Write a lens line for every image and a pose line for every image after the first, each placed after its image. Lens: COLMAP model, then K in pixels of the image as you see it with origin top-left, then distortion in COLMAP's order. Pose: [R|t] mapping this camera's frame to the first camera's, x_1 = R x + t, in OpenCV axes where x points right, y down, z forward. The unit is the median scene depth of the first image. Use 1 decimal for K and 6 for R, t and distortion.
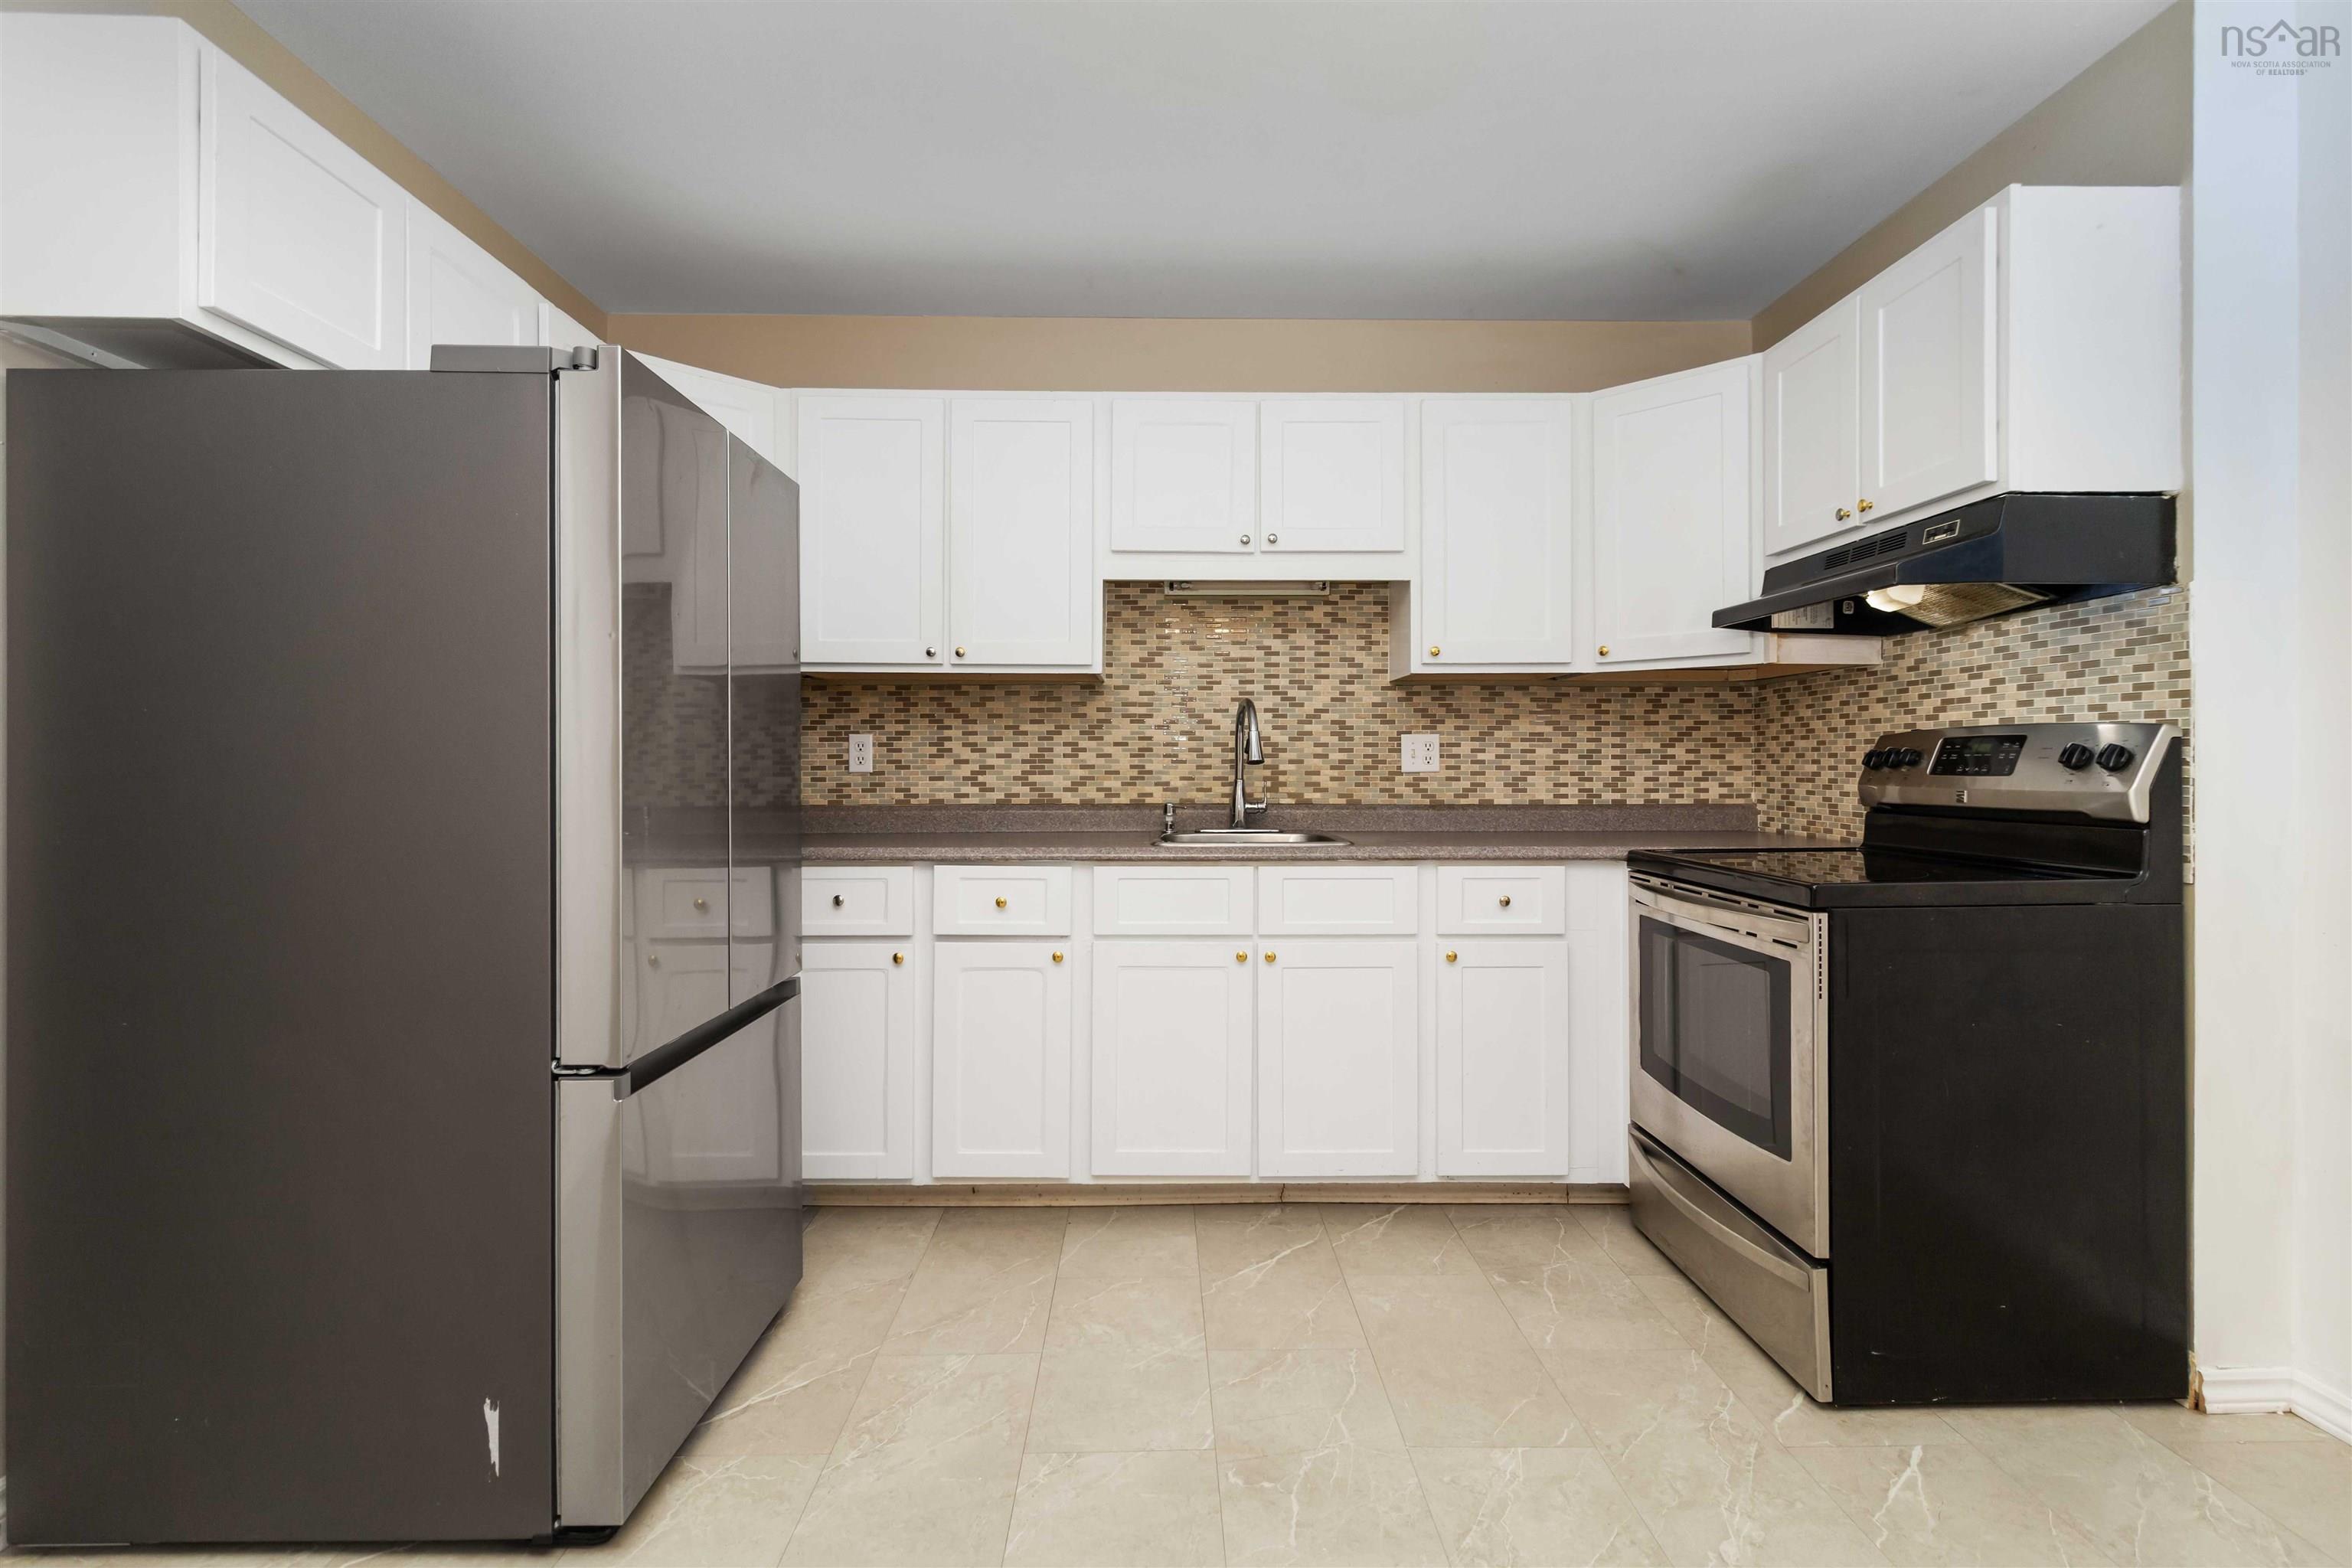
lens RADIAL K [[1113.2, 0, 1159.0], [0, 1113.2, 767.5], [0, 0, 1]] dist [0.001799, 0.000656]
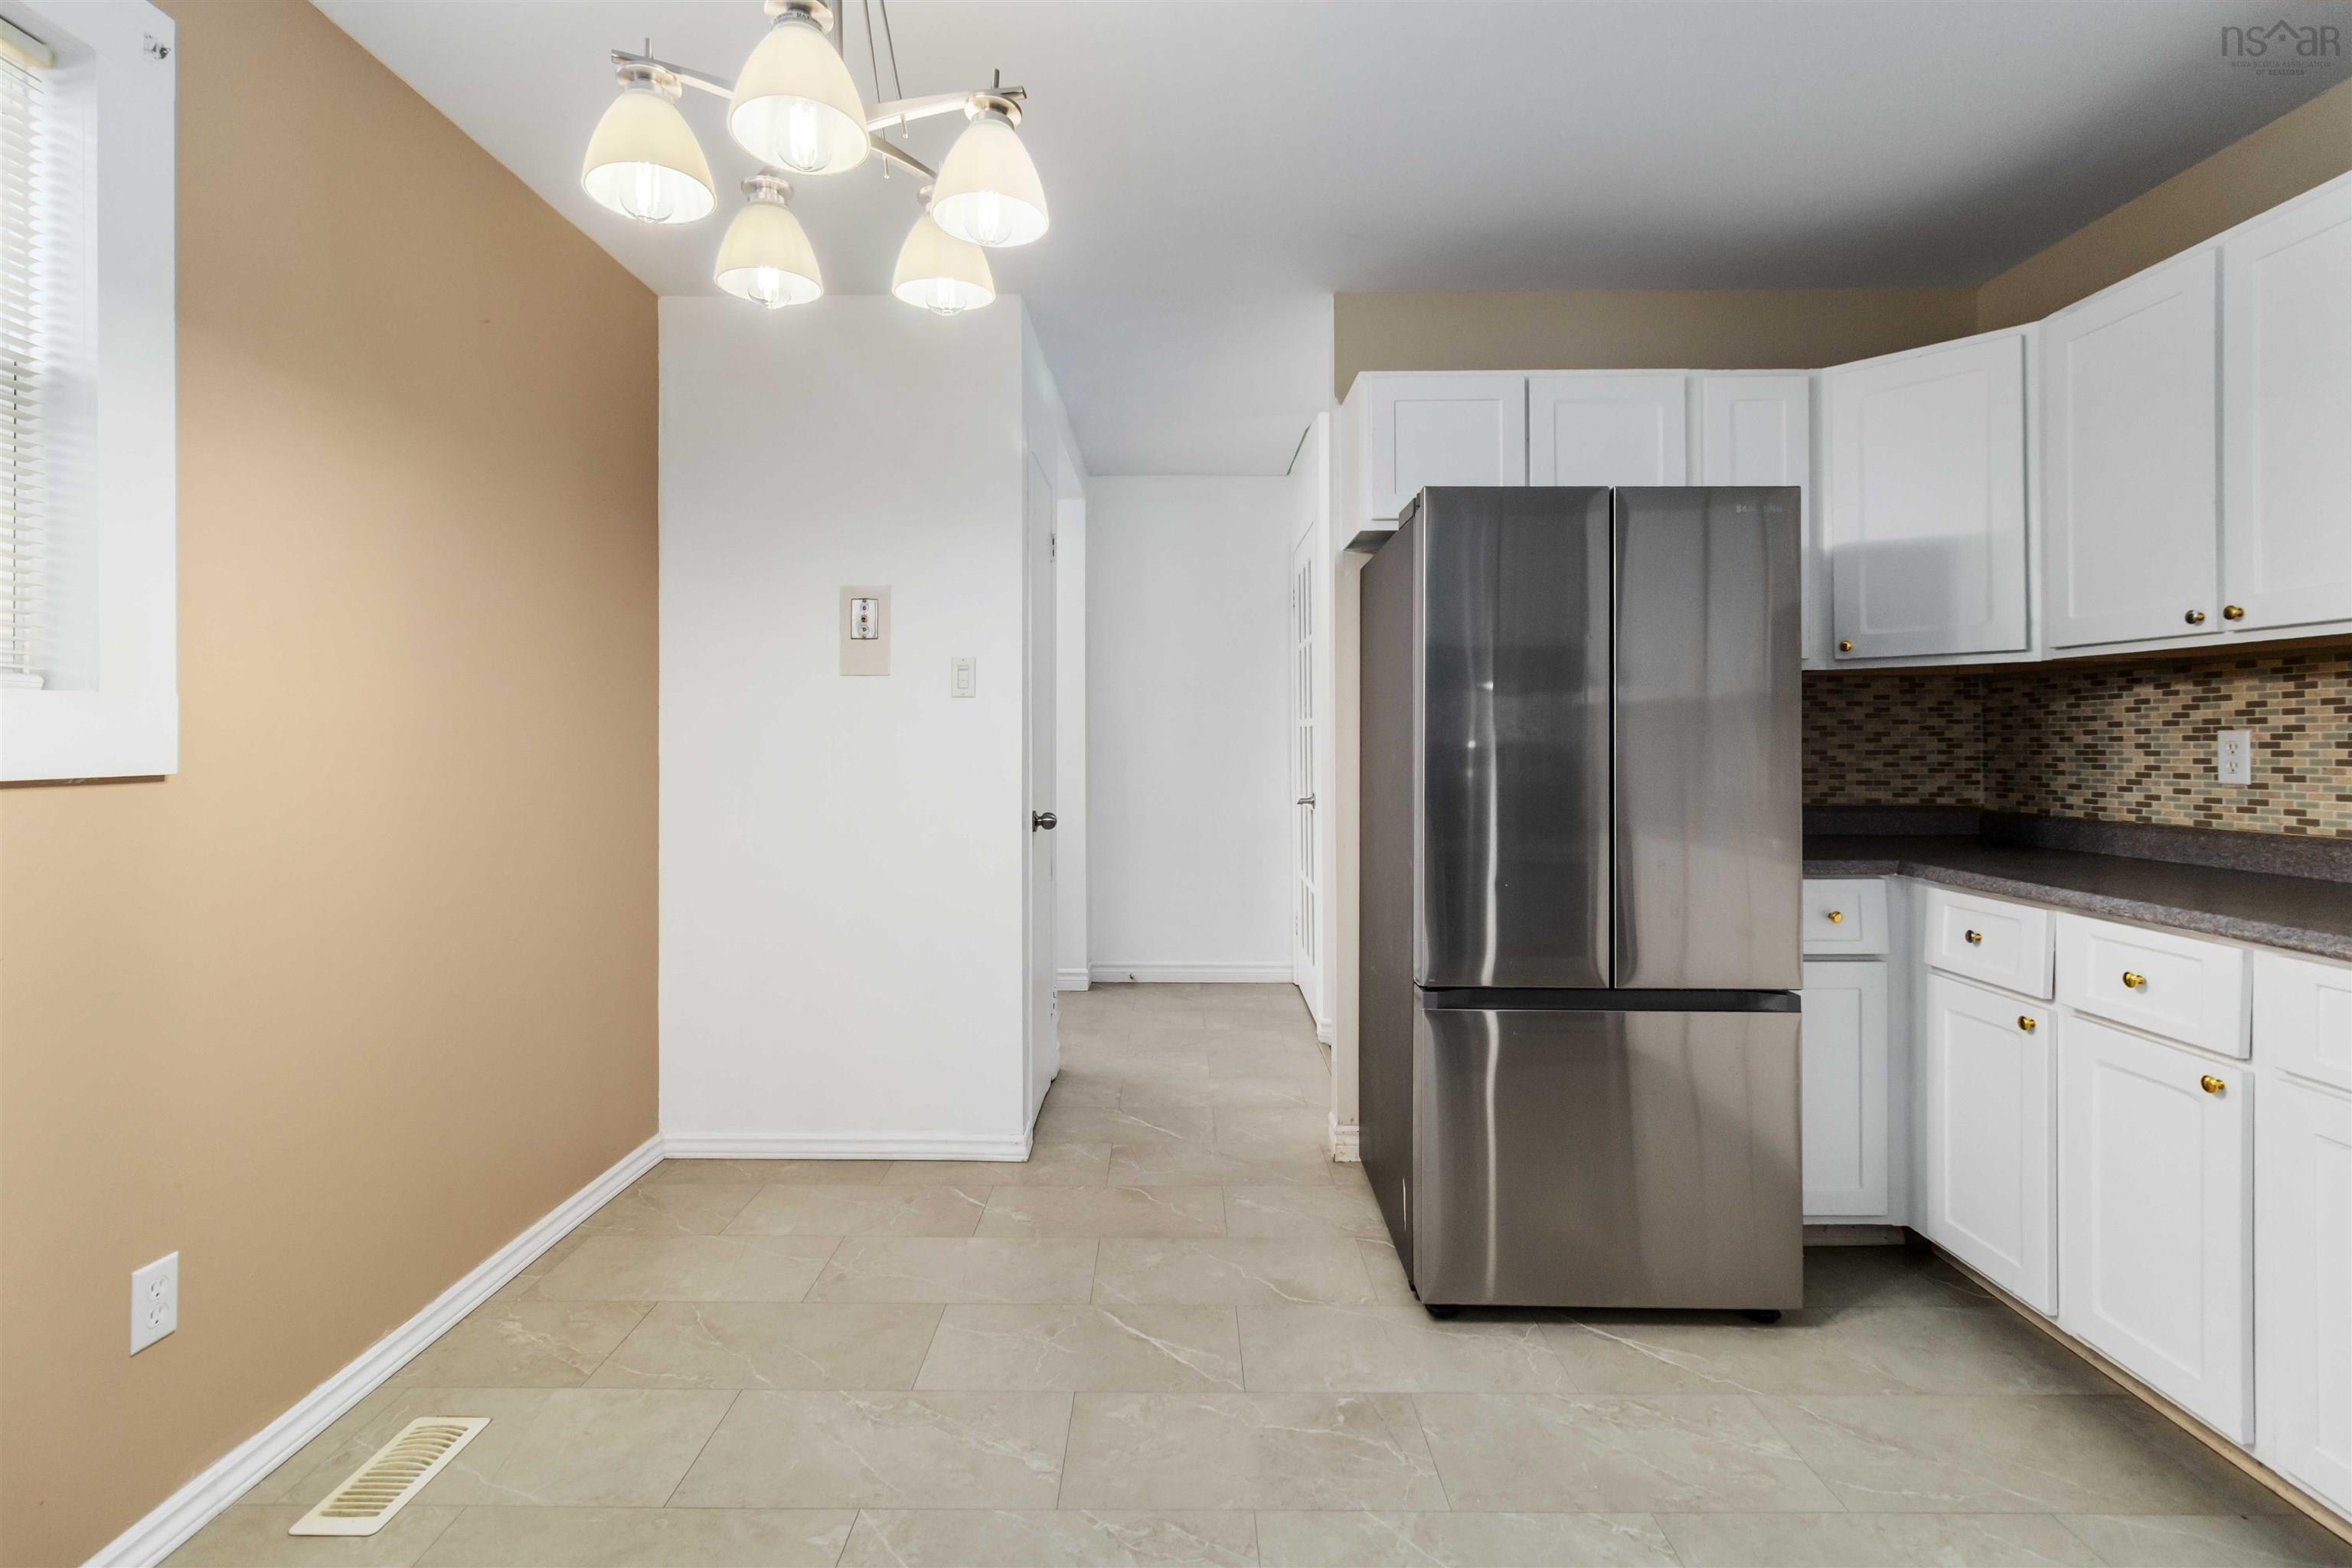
lens RADIAL K [[1053.3, 0, 1172.8], [0, 1053.3, 739.8], [0, 0, 1]] dist [-0.000319, -0.000003]
pose [[0.005333, -0.004209, -0.999977, 0.433857], [-0.002615, 0.999988, -0.004223, -0.020698], [0.999982, 0.002637, 0.005322, 0.338225]]
